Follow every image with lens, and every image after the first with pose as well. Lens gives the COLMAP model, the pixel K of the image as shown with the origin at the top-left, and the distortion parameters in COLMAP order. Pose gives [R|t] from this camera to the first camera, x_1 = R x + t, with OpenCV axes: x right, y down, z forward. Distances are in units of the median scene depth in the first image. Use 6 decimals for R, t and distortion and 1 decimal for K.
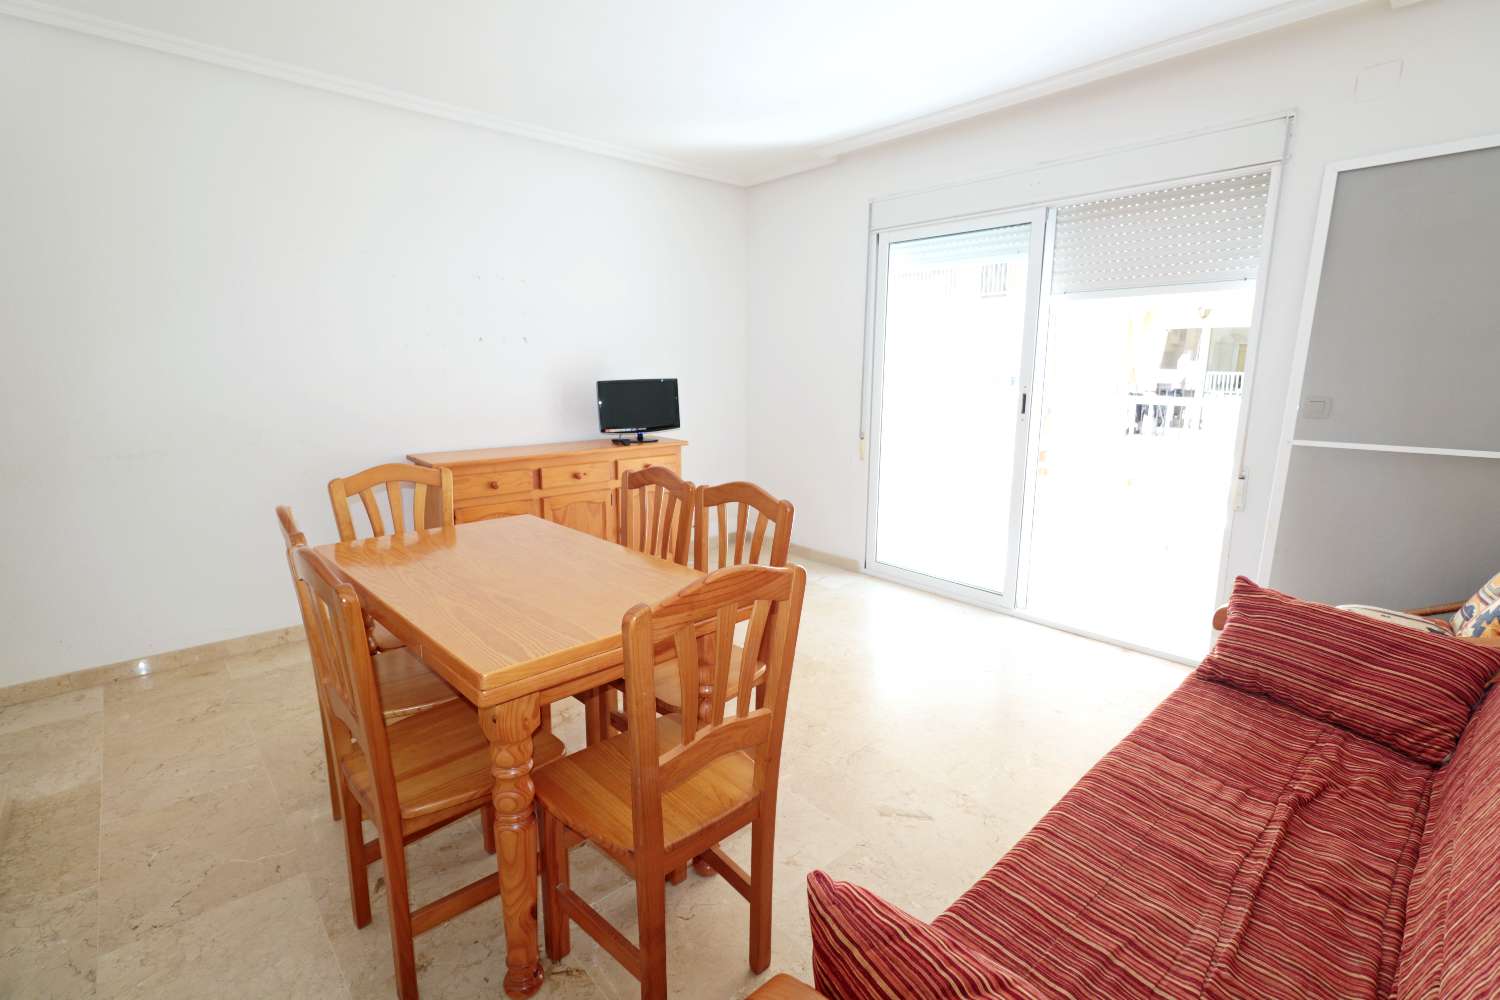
lens RADIAL K [[694.0, 0, 741.9], [0, 694.0, 494.2], [0, 0, 1]] dist [-0.002182, 0.000741]
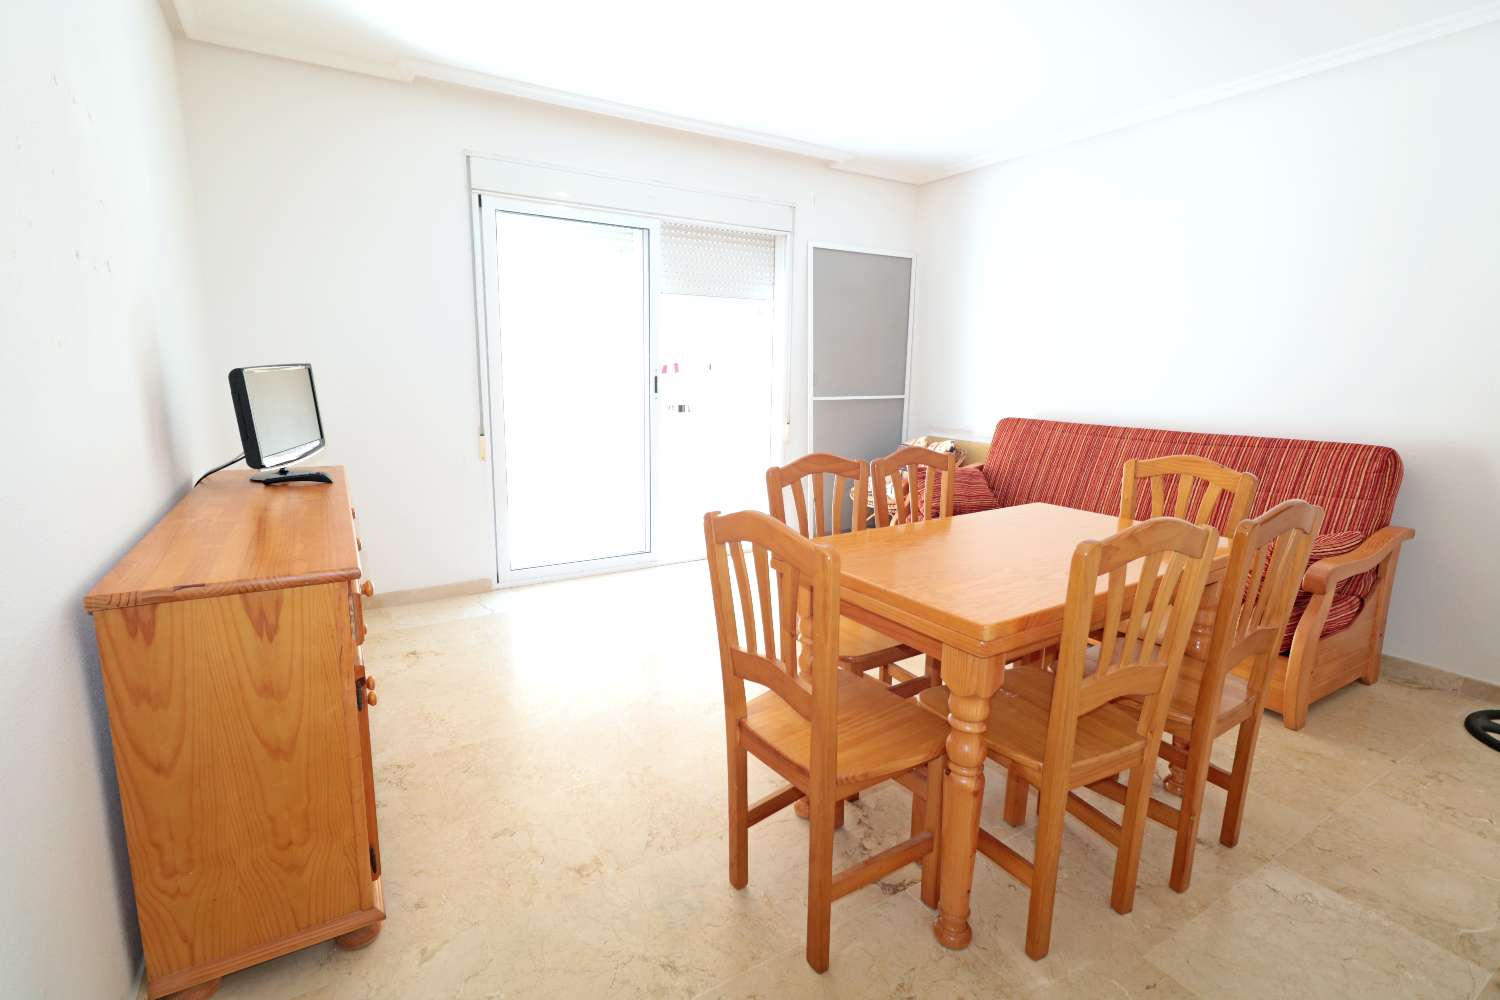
lens RADIAL K [[694.0, 0, 747.4], [0, 694.0, 497.3], [0, 0, 1]] dist [-0.002182, 0.000741]
pose [[0.178493, -0.184181, 0.966549, -0.694175], [0.167588, 0.973662, 0.154587, -0.093736], [-0.969564, 0.134389, 0.204658, 0.594325]]
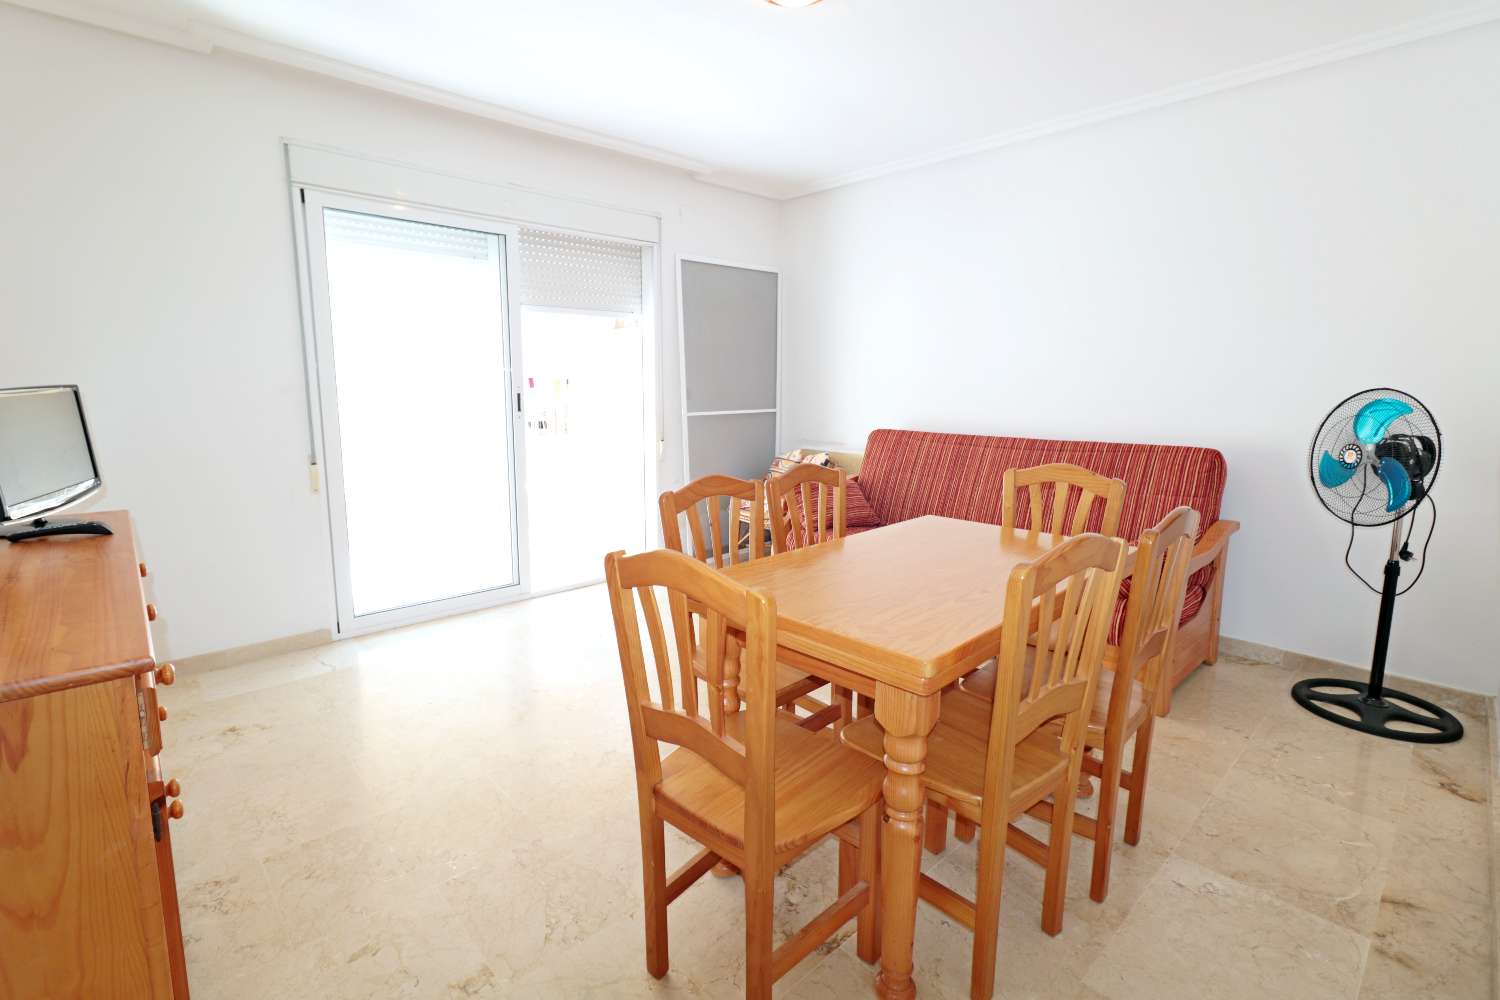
lens RADIAL K [[694.0, 0, 746.2], [0, 694.0, 491.3], [0, 0, 1]] dist [-0.002182, 0.000741]
pose [[-0.021505, -0.161564, 0.986628, -0.652092], [0.179025, 0.970283, 0.162790, -0.101731], [-0.983610, 0.180132, 0.008058, 0.624485]]
